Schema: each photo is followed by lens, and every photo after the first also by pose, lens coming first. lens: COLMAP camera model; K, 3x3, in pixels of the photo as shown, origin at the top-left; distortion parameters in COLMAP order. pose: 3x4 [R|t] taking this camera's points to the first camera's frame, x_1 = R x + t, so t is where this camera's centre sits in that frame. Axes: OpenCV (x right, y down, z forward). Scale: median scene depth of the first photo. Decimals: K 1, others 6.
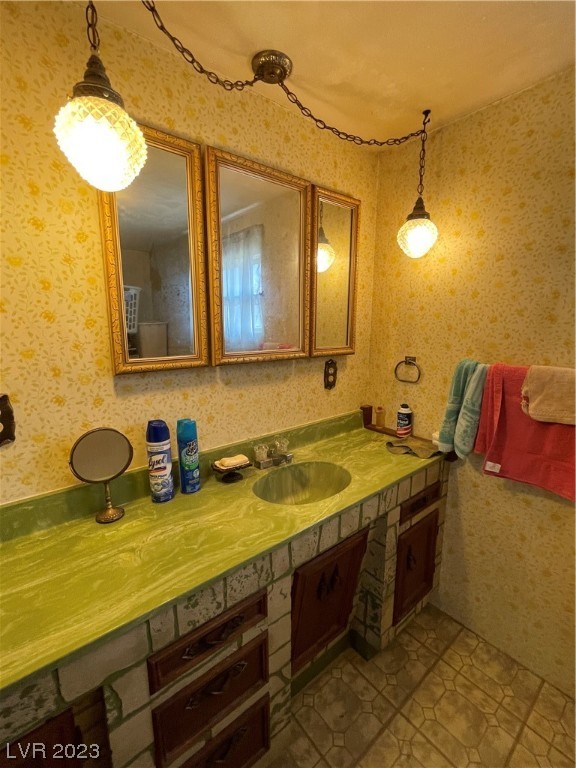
lens RADIAL K [[338.0, 0, 290.6], [0, 338.0, 382.7], [0, 0, 1]] dist [-0.002607, -0.000120]
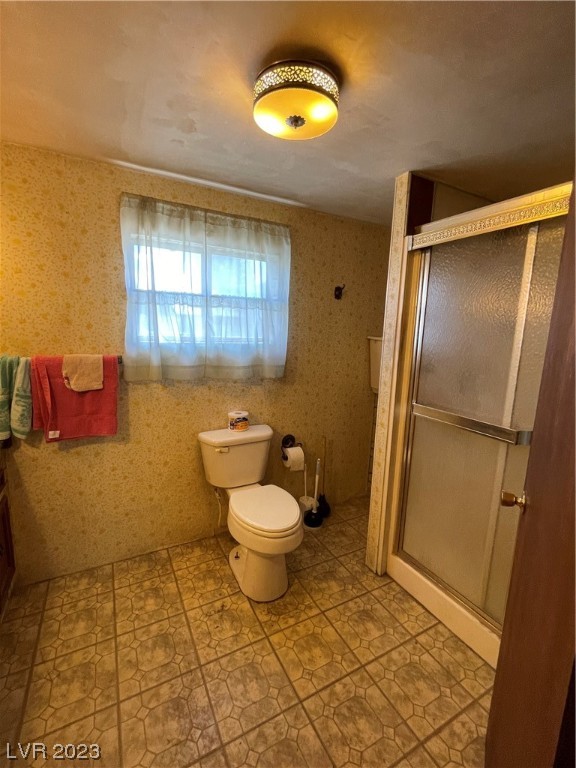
lens RADIAL K [[338.0, 0, 290.6], [0, 338.0, 382.7], [0, 0, 1]] dist [-0.002607, -0.000120]
pose [[0.183624, -0.151261, 0.971289, -0.454531], [0.143091, 0.981678, 0.125828, 0.018783], [-0.972526, 0.115877, 0.201904, -0.172862]]
